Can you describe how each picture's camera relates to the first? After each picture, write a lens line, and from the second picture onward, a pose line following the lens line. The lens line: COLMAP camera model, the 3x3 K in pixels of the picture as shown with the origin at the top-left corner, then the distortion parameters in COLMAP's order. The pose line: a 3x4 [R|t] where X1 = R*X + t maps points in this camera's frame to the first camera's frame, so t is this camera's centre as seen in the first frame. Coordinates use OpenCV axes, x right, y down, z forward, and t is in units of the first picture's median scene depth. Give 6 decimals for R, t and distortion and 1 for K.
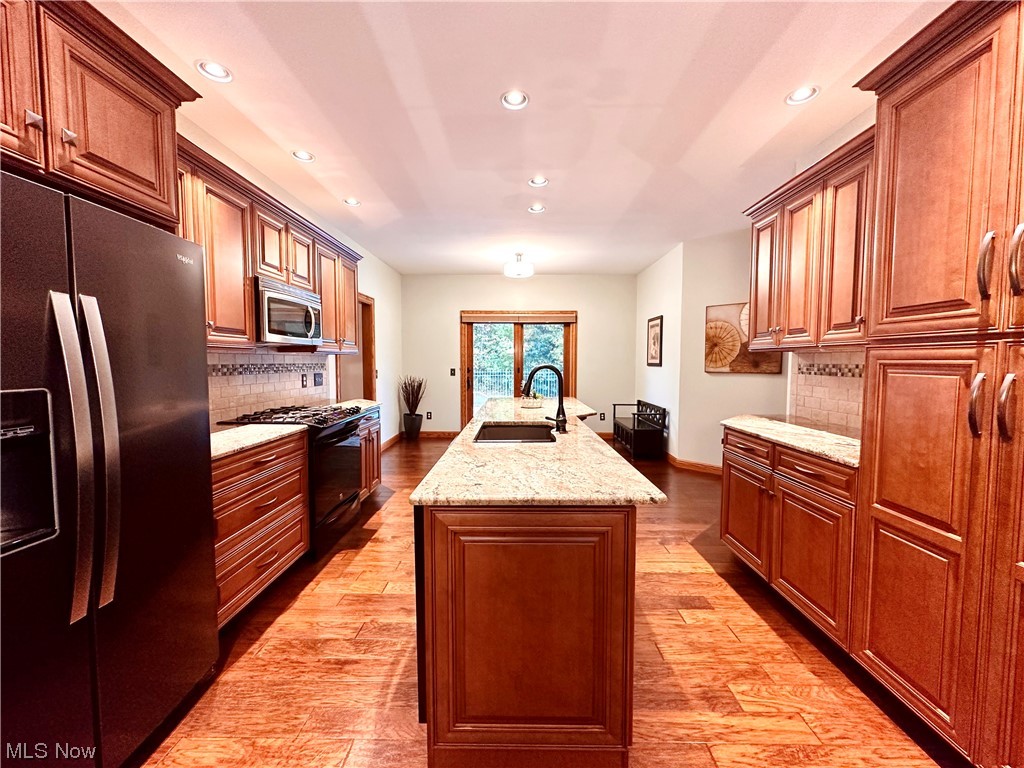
lens RADIAL K [[411.1, 0, 511.0], [0, 411.1, 384.2], [0, 0, 1]] dist [-0.002967, 0.000556]
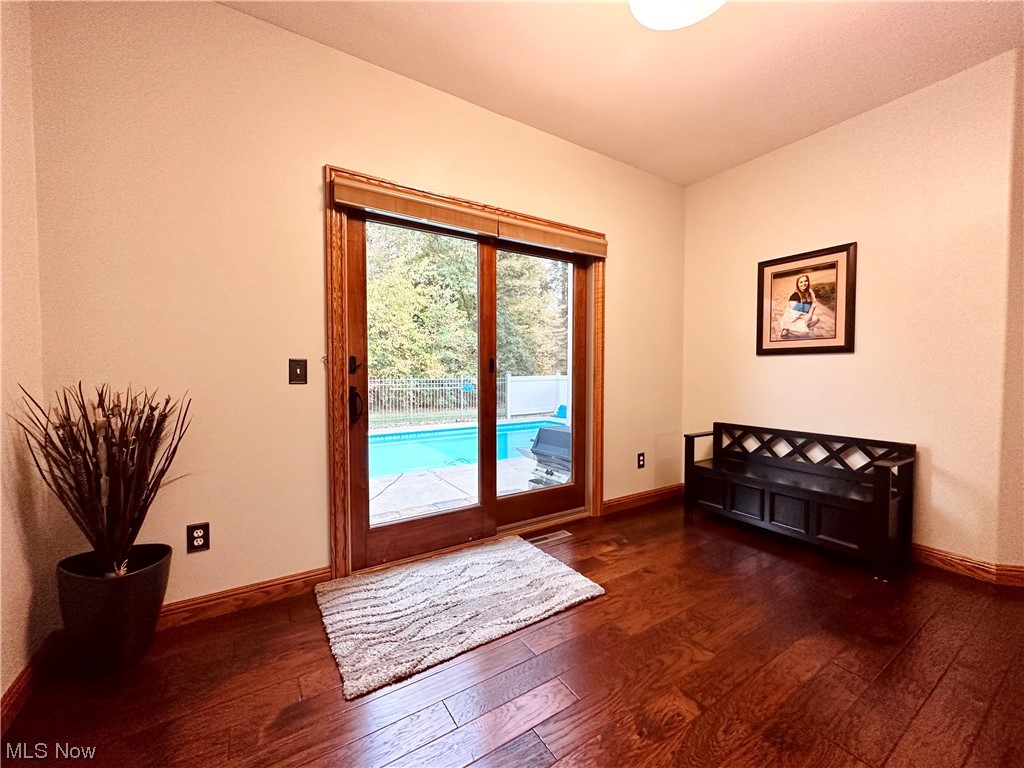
lens RADIAL K [[411.1, 0, 511.0], [0, 411.1, 384.2], [0, 0, 1]] dist [-0.002967, 0.000556]
pose [[0.834206, -0.020743, 0.551062, -0.433312], [0.033333, 0.999362, -0.012842, -0.027823], [-0.550444, 0.029082, 0.834365, 1.655846]]
